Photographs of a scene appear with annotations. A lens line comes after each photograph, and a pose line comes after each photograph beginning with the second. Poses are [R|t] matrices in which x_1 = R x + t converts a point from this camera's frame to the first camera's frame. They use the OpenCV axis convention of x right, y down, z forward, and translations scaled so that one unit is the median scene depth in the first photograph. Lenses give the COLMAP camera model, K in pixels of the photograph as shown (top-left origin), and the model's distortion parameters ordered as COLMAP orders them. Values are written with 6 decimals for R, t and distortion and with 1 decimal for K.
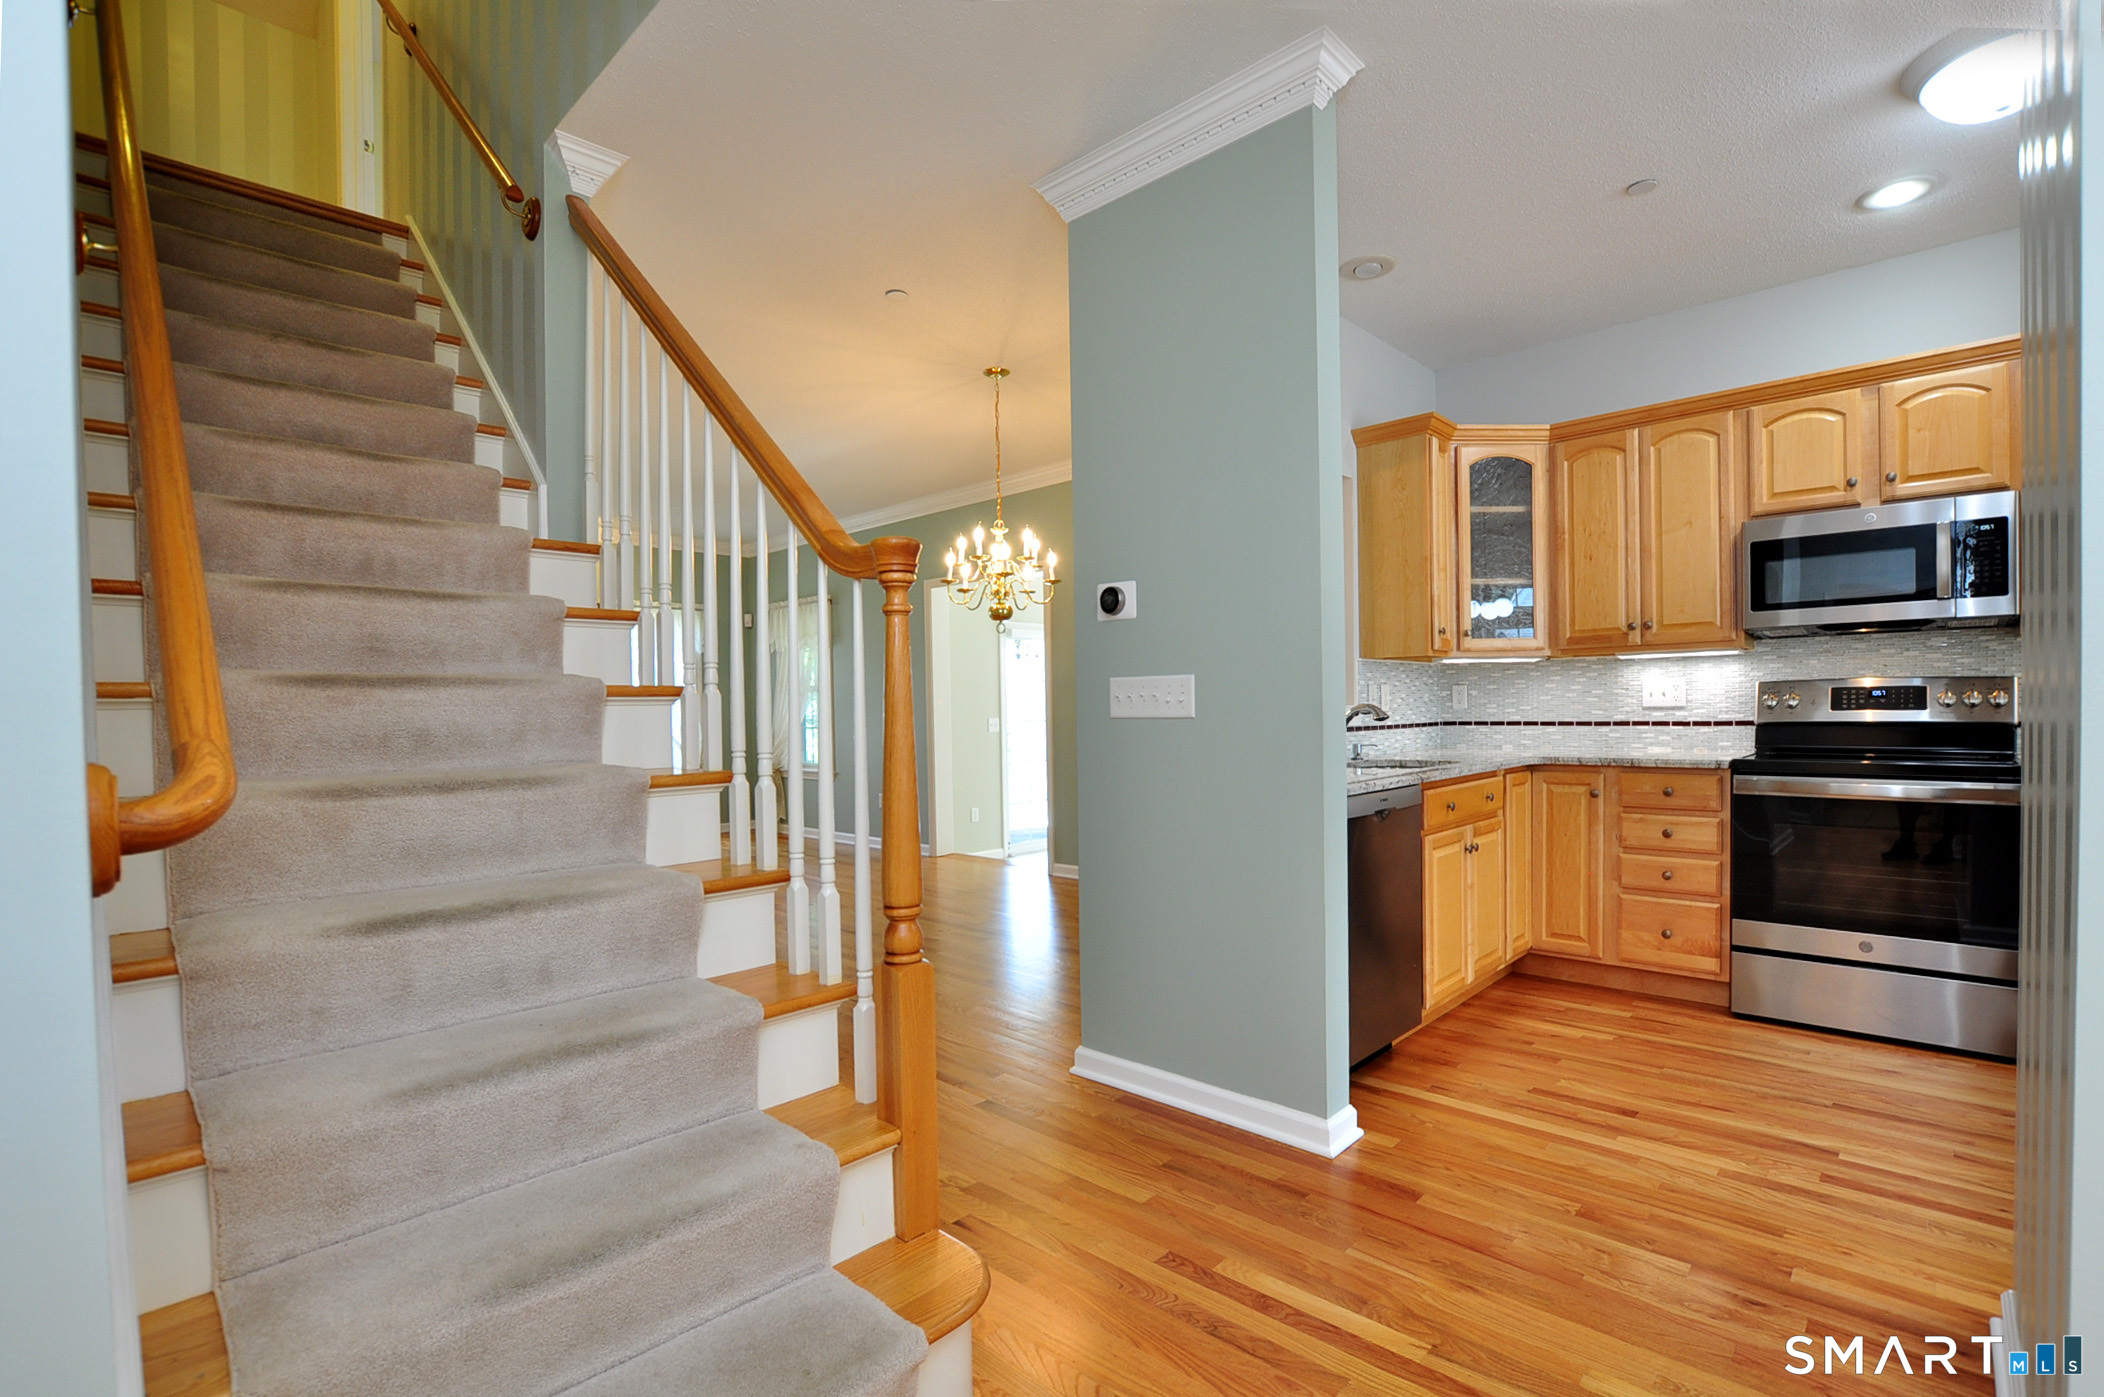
lens RADIAL K [[953.2, 0, 1058.9], [0, 953.2, 728.2], [0, 0, 1]] dist [-0.030400, 0.001946]
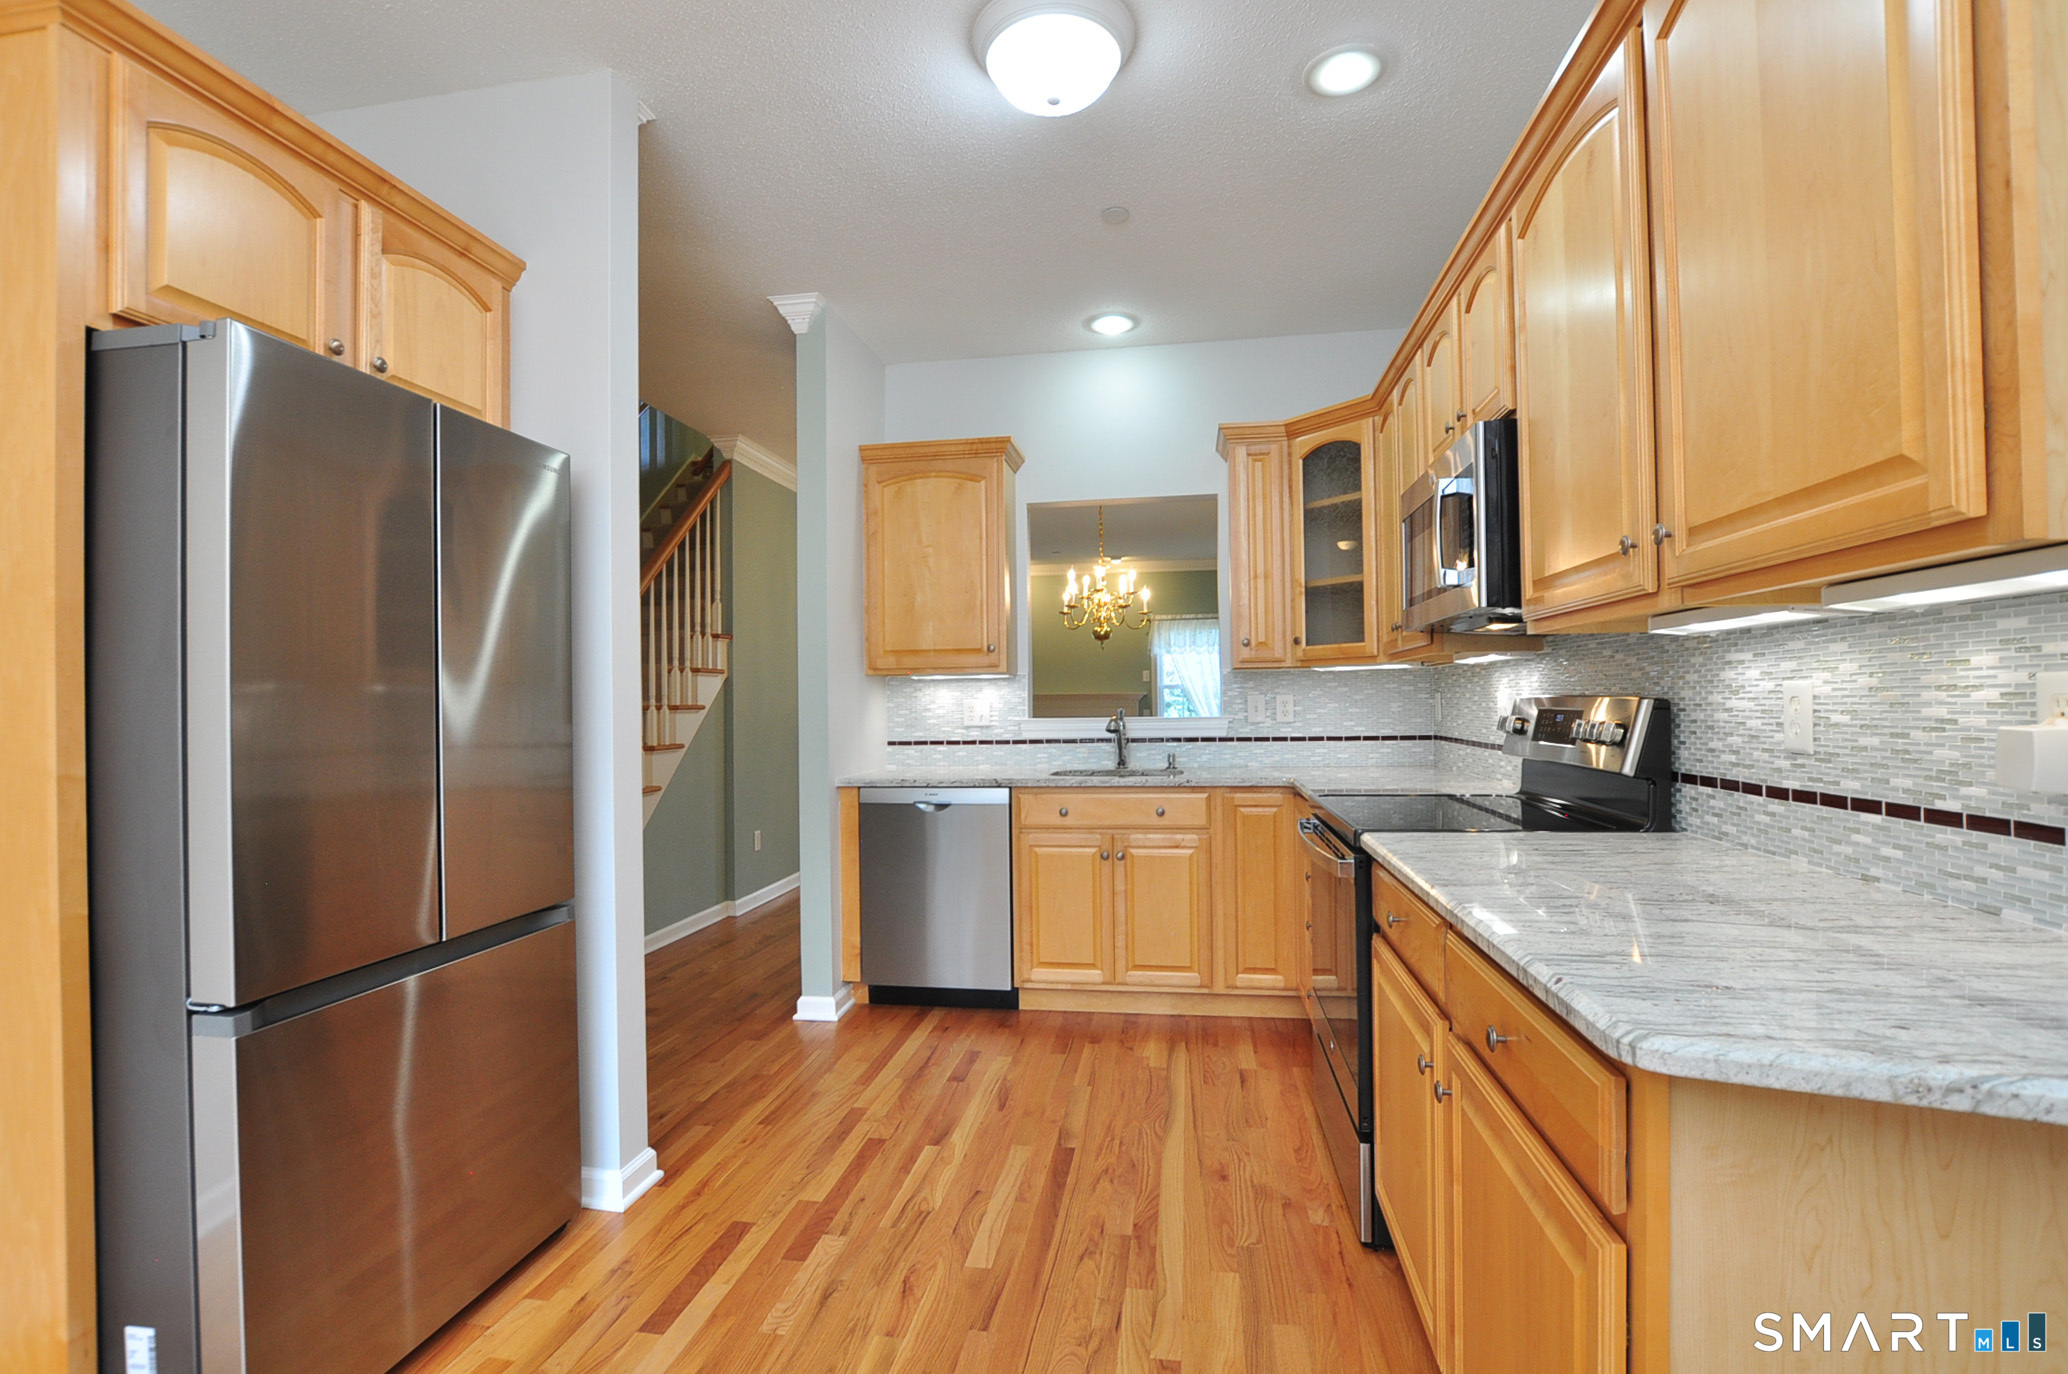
lens RADIAL K [[936.9, 0, 1025.8], [0, 936.9, 705.2], [0, 0, 1]] dist [-0.030400, 0.001946]
pose [[0.572091, 0.011307, -0.820112, 1.212822], [-0.012755, 0.999907, 0.004888, -0.045686], [0.820091, 0.007664, 0.572182, 0.306961]]
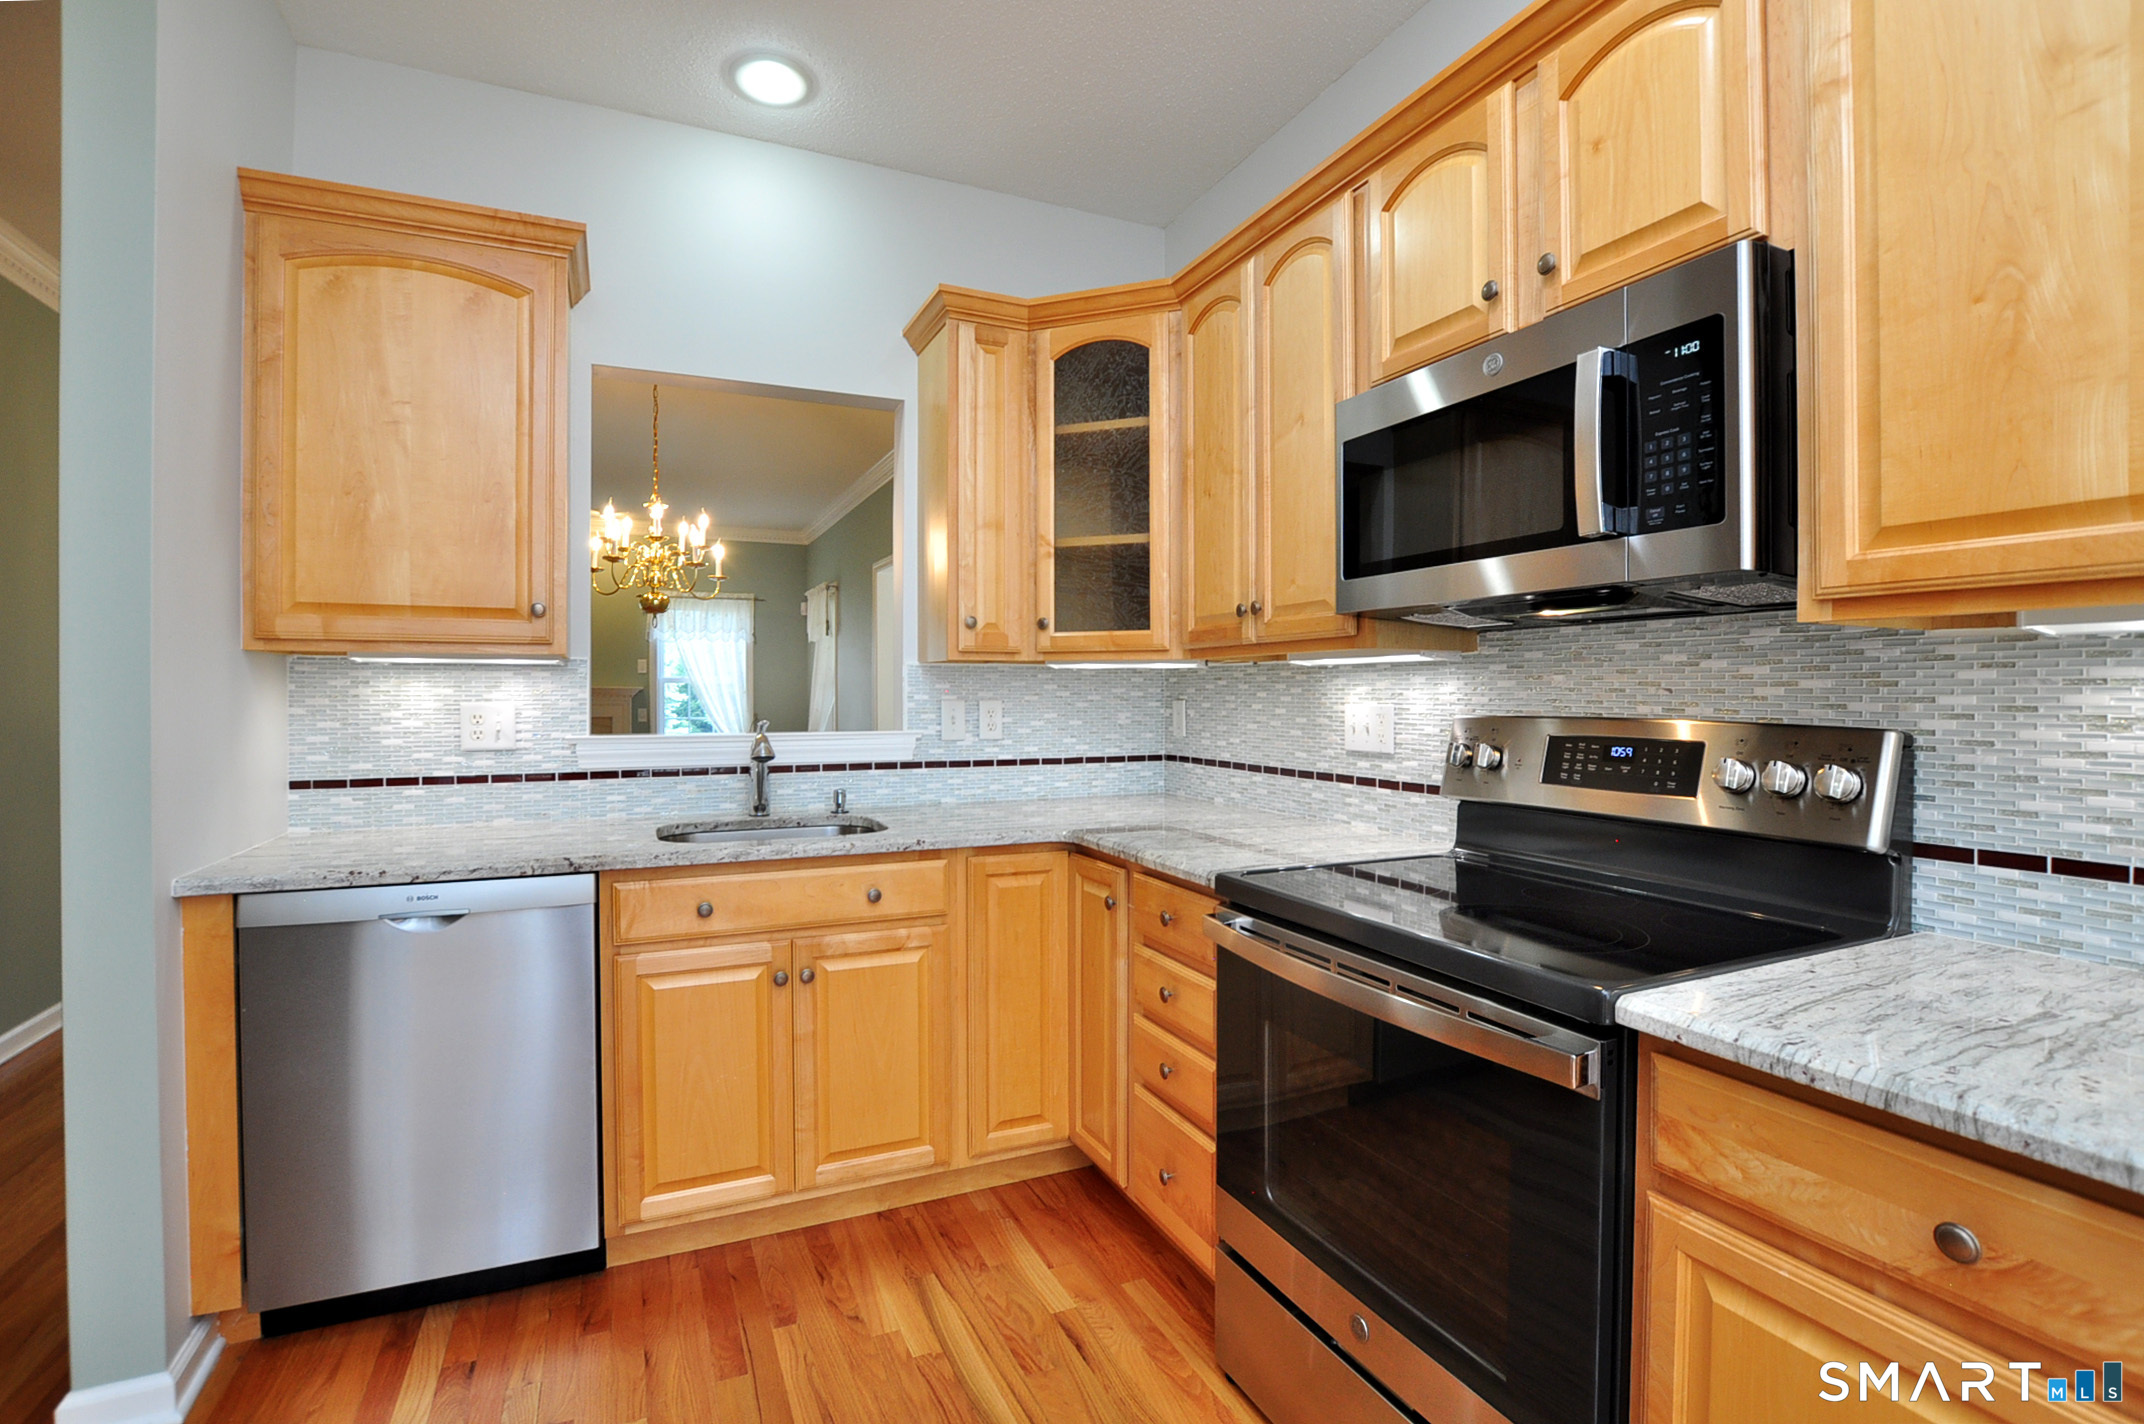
lens RADIAL K [[971.3, 0, 1036.3], [0, 971.3, 714.7], [0, 0, 1]] dist [-0.030400, 0.001946]
pose [[0.924209, 0.026116, -0.380993, 0.799022], [-0.024622, 0.999658, 0.008795, -0.053181], [0.381092, 0.001253, 0.924536, 0.462995]]
